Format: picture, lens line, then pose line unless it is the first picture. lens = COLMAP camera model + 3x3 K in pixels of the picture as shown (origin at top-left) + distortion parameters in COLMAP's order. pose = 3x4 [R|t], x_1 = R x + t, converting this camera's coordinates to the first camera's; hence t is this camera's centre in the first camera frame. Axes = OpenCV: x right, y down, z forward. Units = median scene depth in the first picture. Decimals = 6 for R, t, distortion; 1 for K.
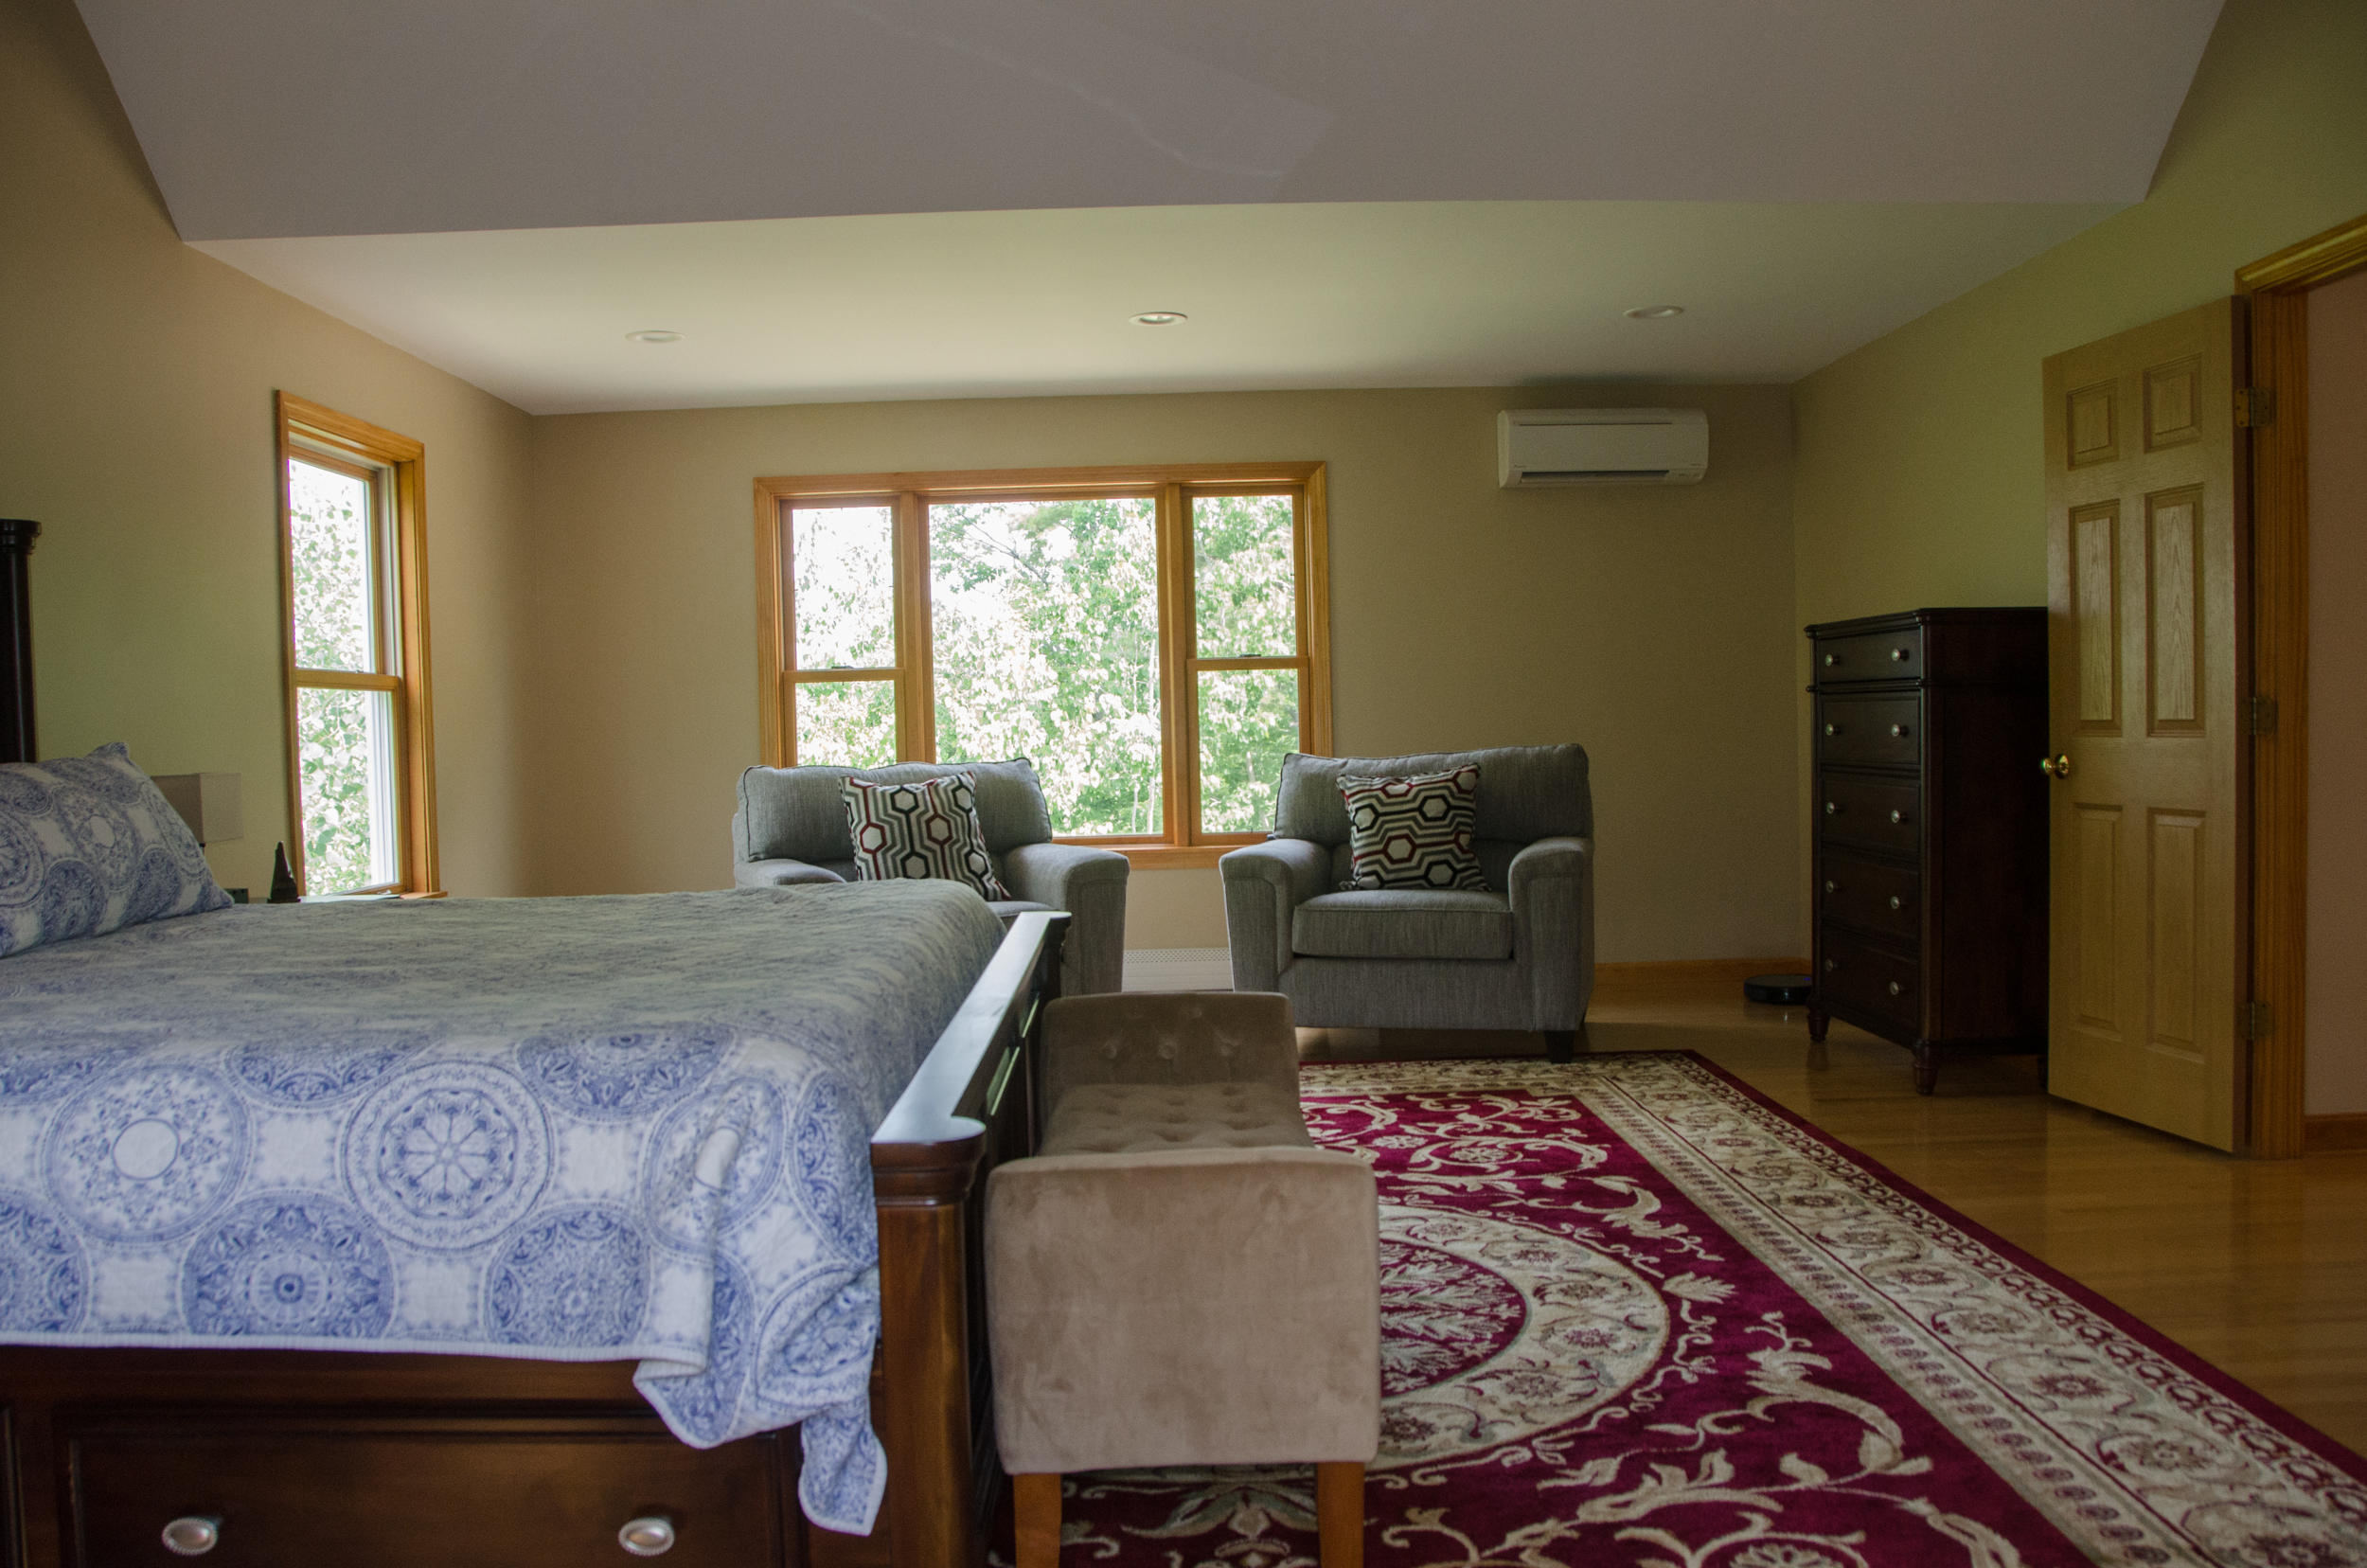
lens RADIAL K [[1878.8, 0, 1183.2], [0, 1878.8, 797.6], [0, 0, 1]] dist [-0.154835, 0.103656]
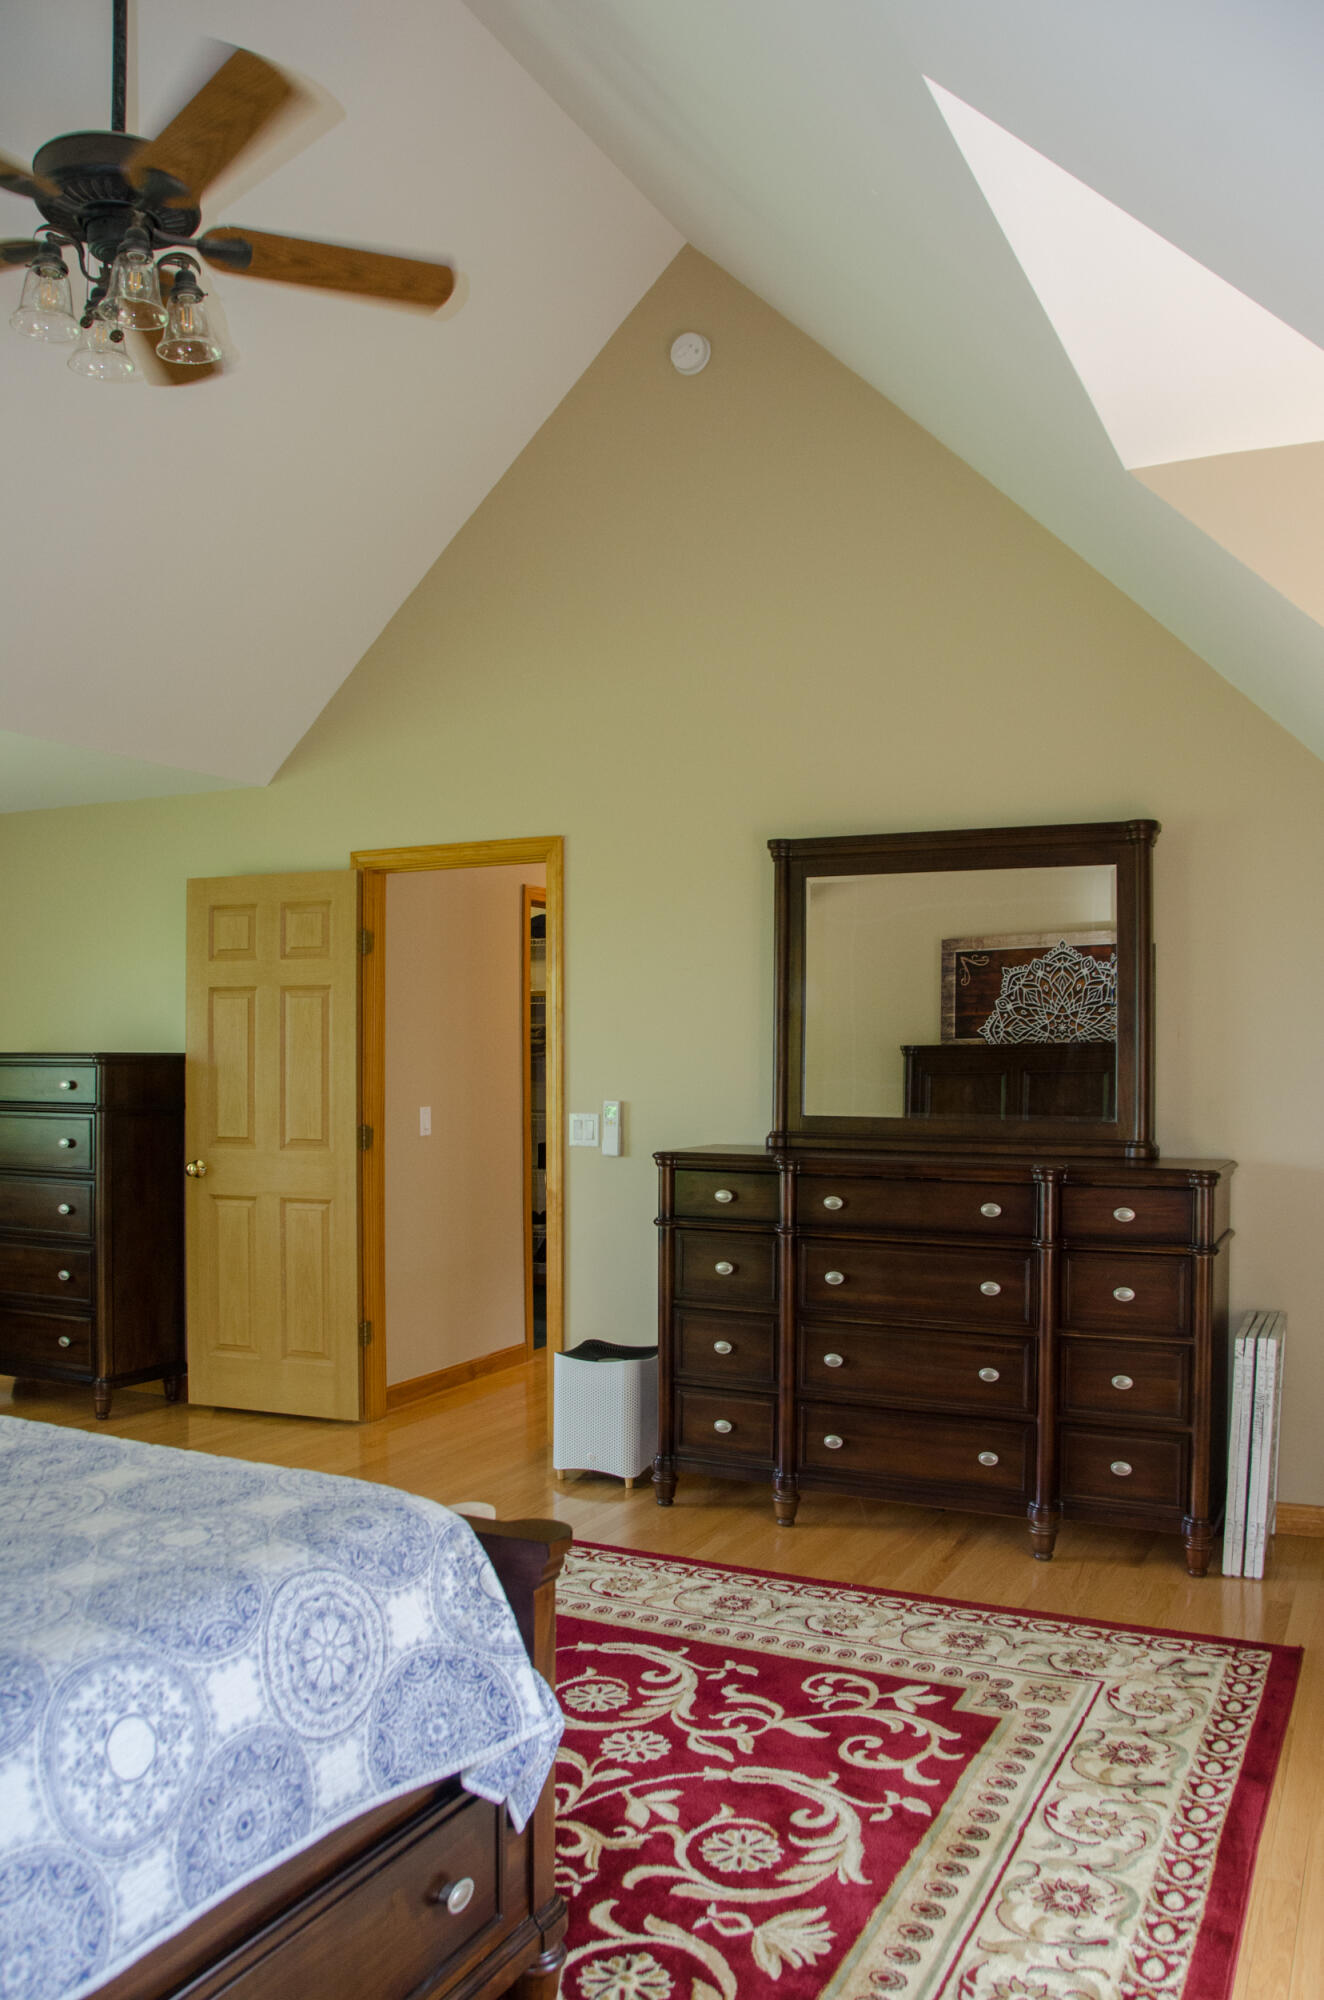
lens RADIAL K [[1587.5, 0, 661.9], [0, 1587.5, 1006.6], [0, 0, 1]] dist [-0.154835, 0.103656]
pose [[0.451158, 0.047659, 0.891171, -1.201546], [0.025593, 0.997471, -0.066301, -0.143888], [-0.892077, 0.052720, 0.448797, 0.351487]]
